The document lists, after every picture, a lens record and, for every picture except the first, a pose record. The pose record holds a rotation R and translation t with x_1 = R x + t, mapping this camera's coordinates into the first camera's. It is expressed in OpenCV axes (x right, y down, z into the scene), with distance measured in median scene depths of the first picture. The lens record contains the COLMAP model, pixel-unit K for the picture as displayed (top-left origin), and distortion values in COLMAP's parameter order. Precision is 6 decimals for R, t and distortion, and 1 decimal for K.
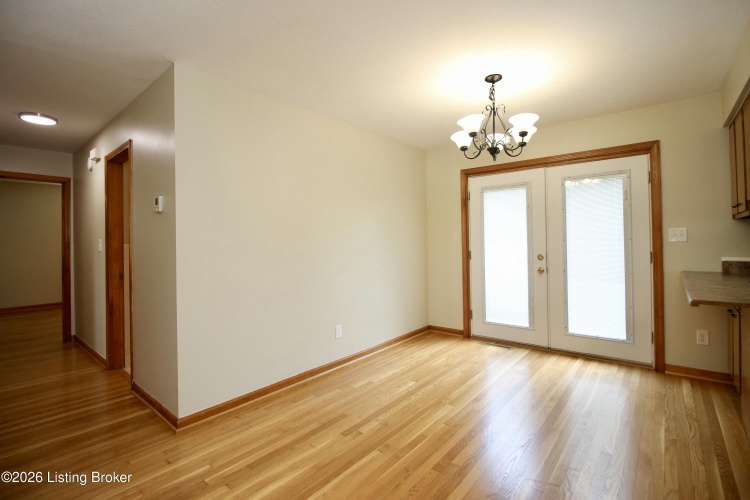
lens RADIAL K [[347.4, 0, 377.7], [0, 347.4, 239.4], [0, 0, 1]] dist [-0.001646, -0.012390]
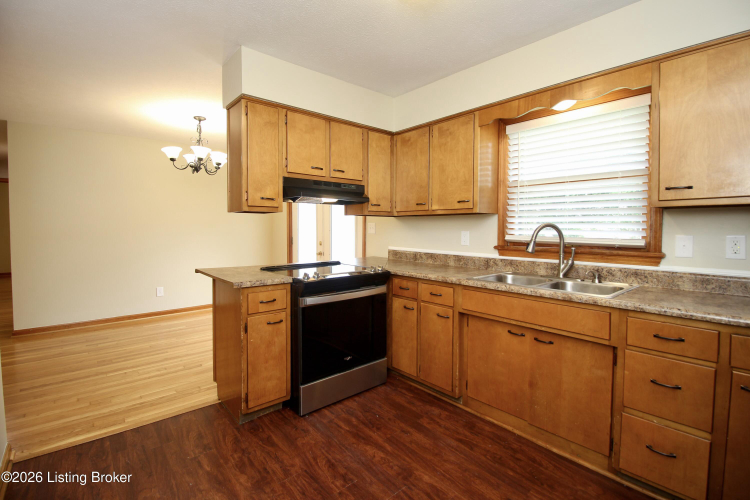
lens RADIAL K [[347.4, 0, 377.7], [0, 347.4, 239.4], [0, 0, 1]] dist [-0.001646, -0.012390]
pose [[0.987814, 0.022110, -0.154063, 0.991159], [-0.014821, 0.998723, 0.048303, -0.031182], [0.154934, -0.045431, 0.986880, -0.253989]]
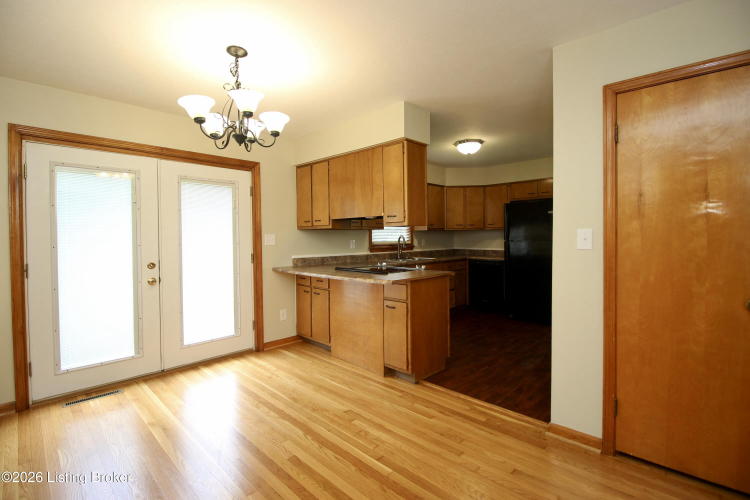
lens RADIAL K [[347.4, 0, 377.7], [0, 347.4, 239.4], [0, 0, 1]] dist [-0.001646, -0.012390]
pose [[0.068596, 0.006782, 0.997621, -0.362232], [0.000763, 0.999976, -0.006850, -0.005166], [-0.997644, 0.001231, 0.068589, 0.462383]]
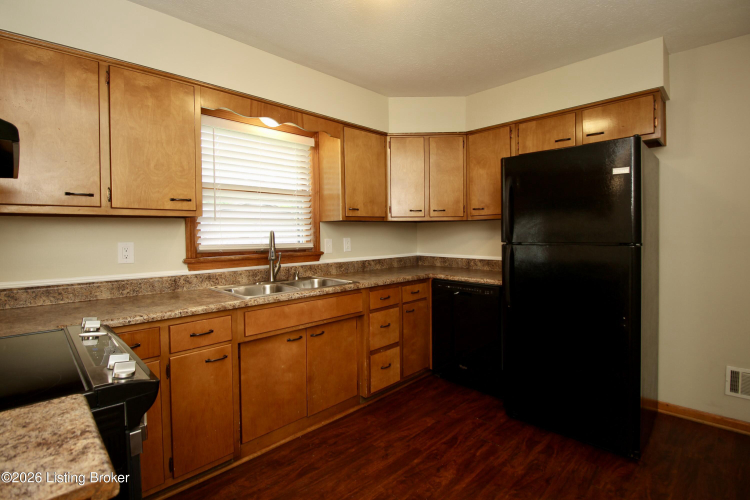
lens RADIAL K [[360.0, 0, 377.7], [0, 360.0, 240.4], [0, 0, 1]] dist [-0.001831, -0.014065]
pose [[0.081482, -0.003367, 0.996669, 0.502195], [0.001903, 0.999993, 0.003223, -0.017130], [-0.996673, 0.001634, 0.081487, 0.189276]]
